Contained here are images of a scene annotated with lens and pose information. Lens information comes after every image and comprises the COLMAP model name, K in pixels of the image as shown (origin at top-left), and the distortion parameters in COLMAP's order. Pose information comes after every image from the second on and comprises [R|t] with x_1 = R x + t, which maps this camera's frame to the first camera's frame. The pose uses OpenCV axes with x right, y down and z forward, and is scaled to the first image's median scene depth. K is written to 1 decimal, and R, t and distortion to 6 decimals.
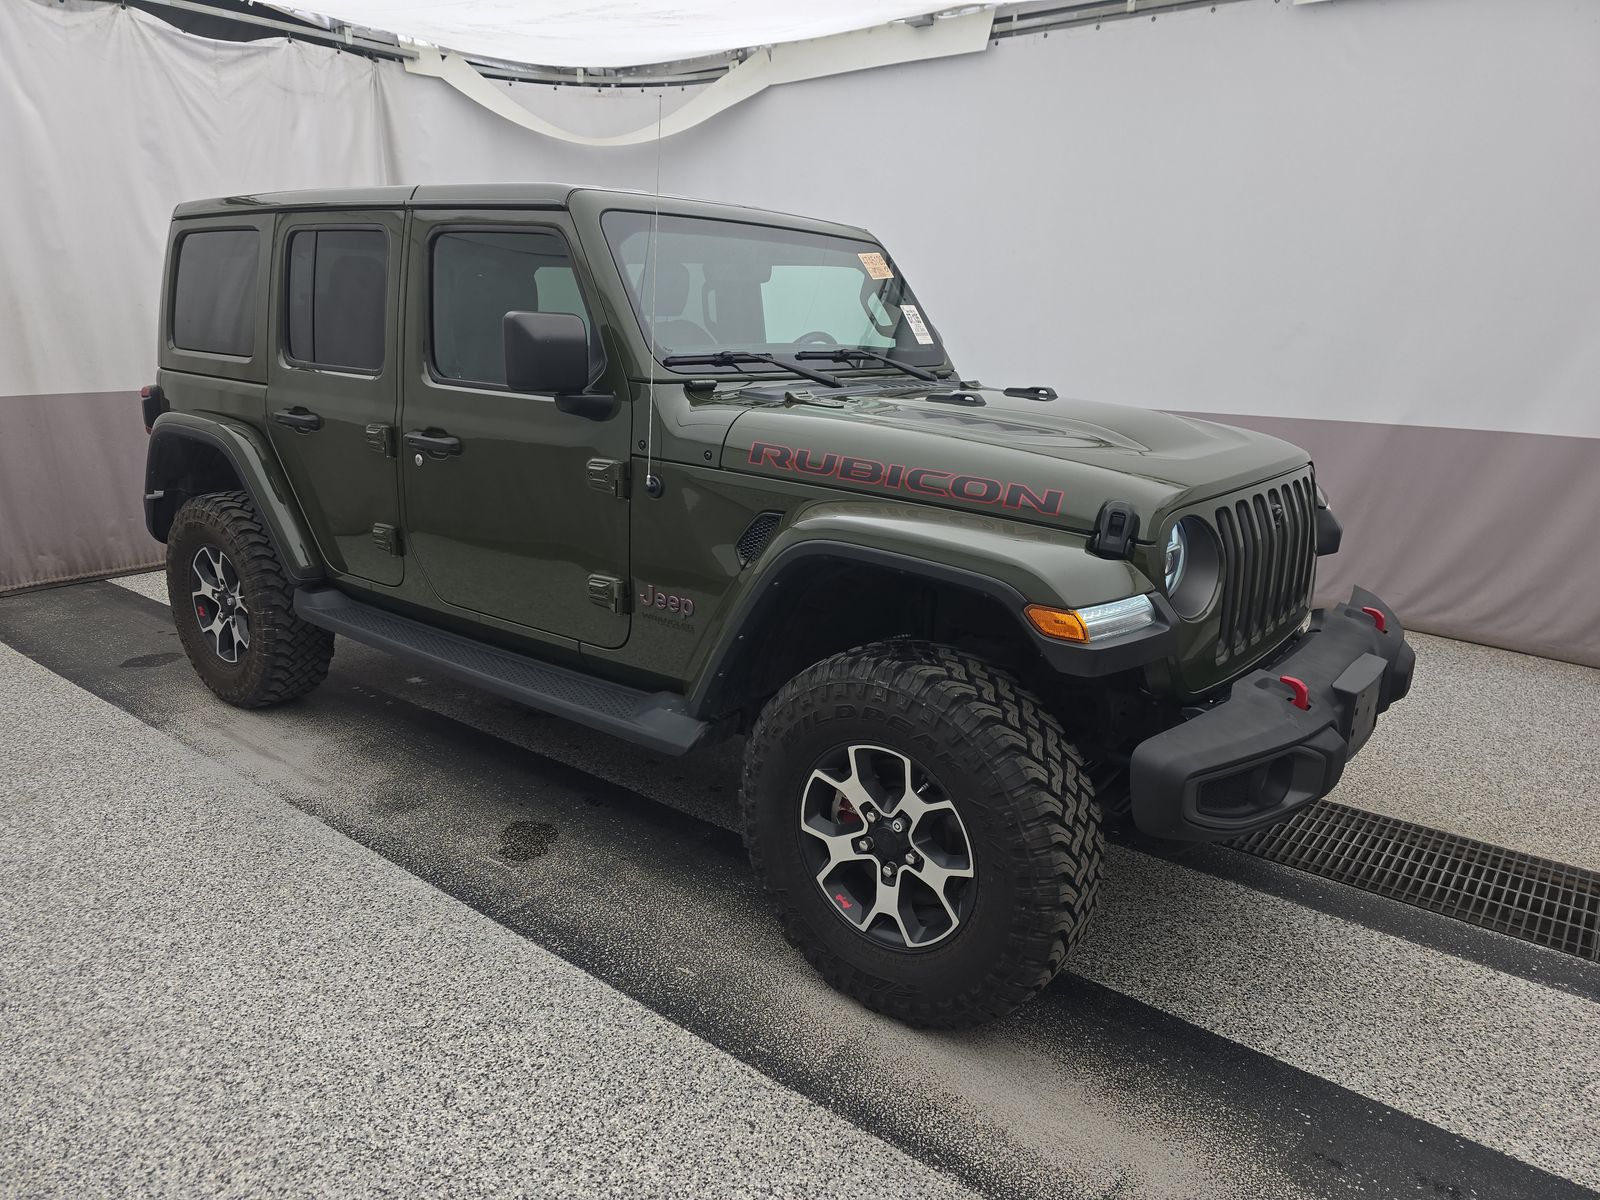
lens RADIAL K [[1073.7, 0, 809.9], [0, 1073.7, 607.9], [0, 0, 1]] dist [0.045937, -0.038202]
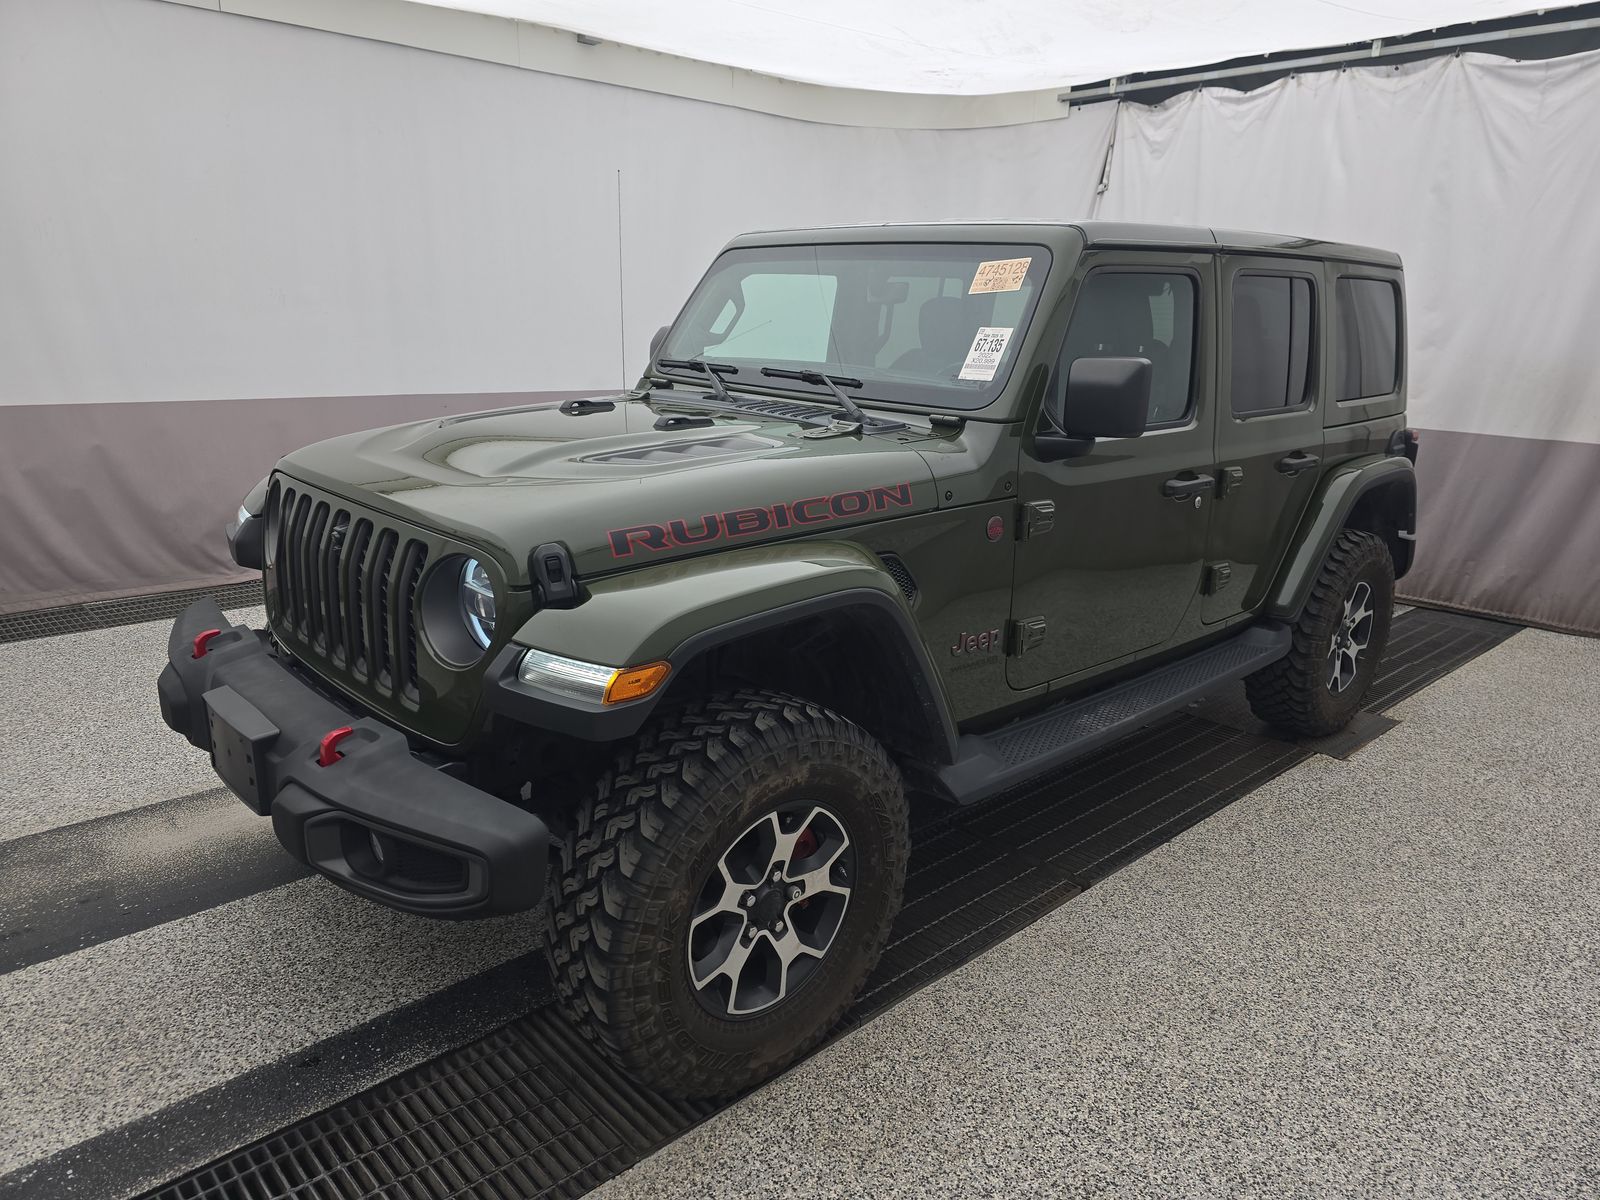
lens RADIAL K [[1073.7, 0, 809.9], [0, 1073.7, 607.9], [0, 0, 1]] dist [0.045937, -0.038202]
pose [[-0.148841, 0.241694, -0.958869, 1.139367], [-0.292173, 0.915630, 0.276147, -0.361100], [0.944712, 0.321258, -0.065667, 1.317282]]
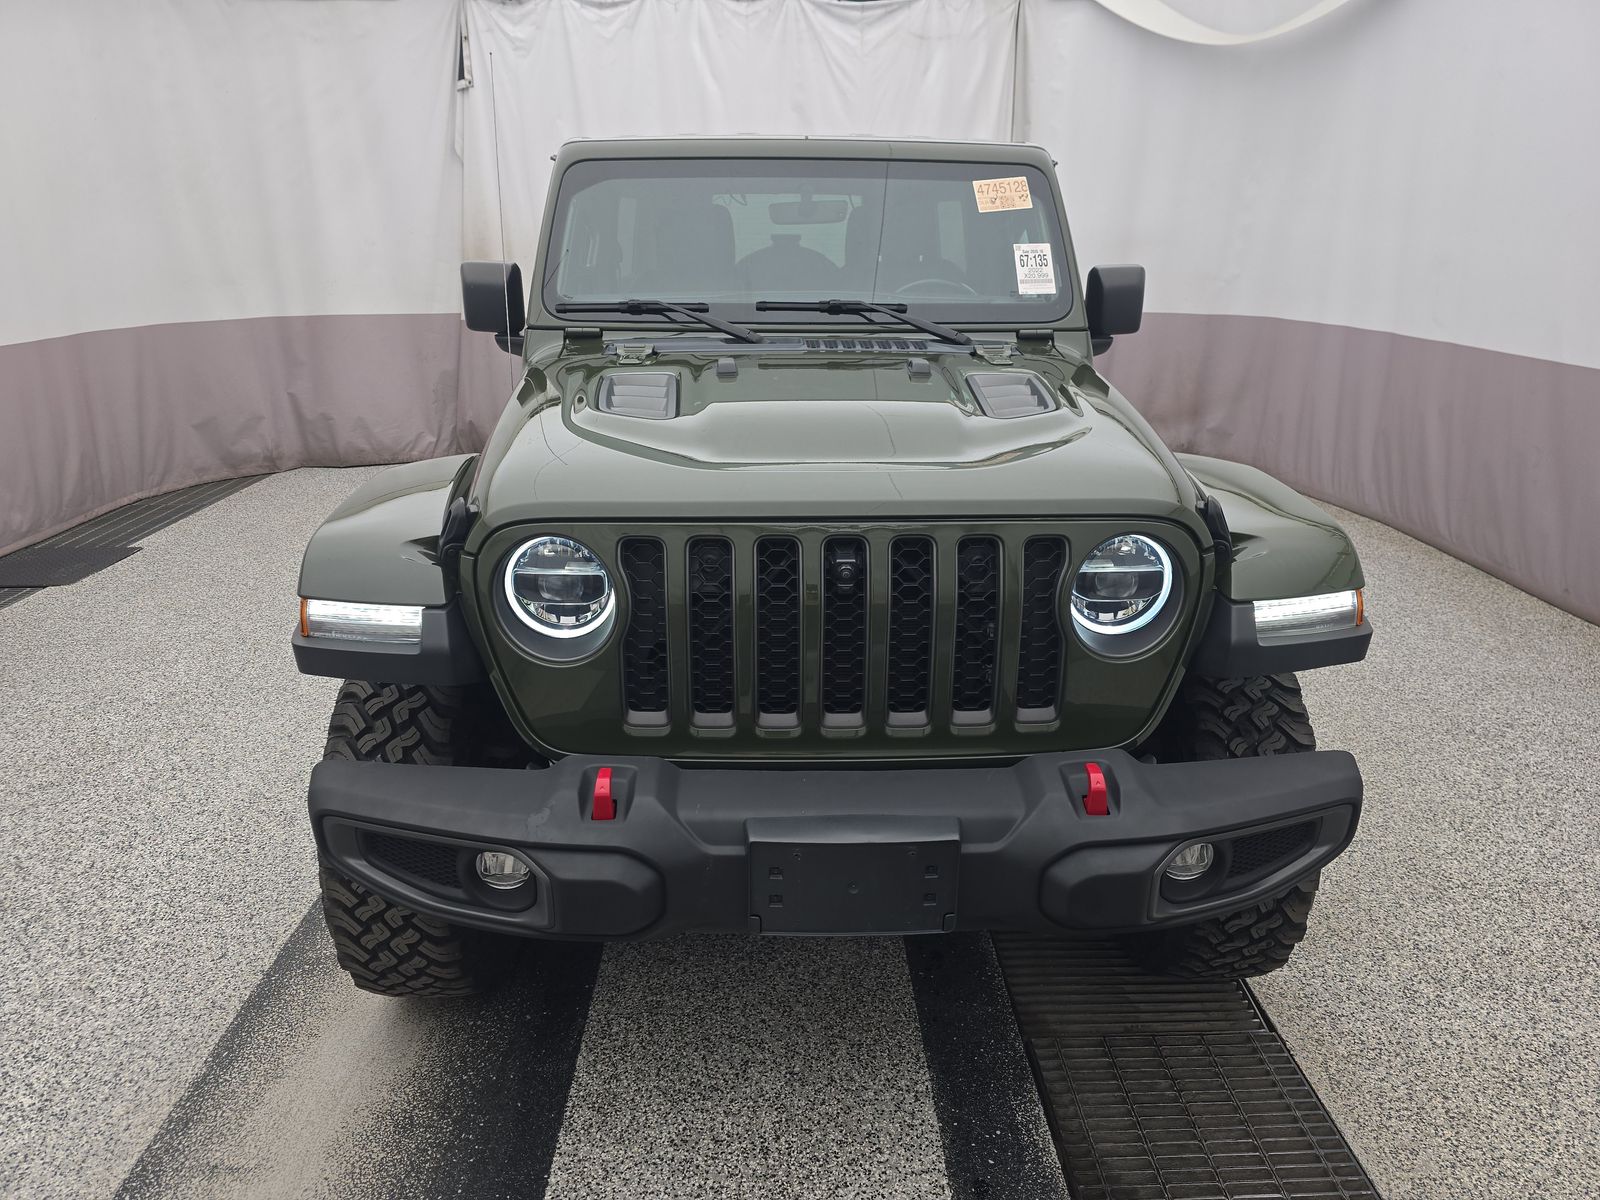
lens RADIAL K [[1073.7, 0, 809.9], [0, 1073.7, 607.9], [0, 0, 1]] dist [0.045937, -0.038202]
pose [[0.643550, 0.237669, -0.727569, 0.833199], [-0.187723, 0.970546, 0.150996, -0.146791], [0.742027, 0.039408, 0.669211, 0.478692]]
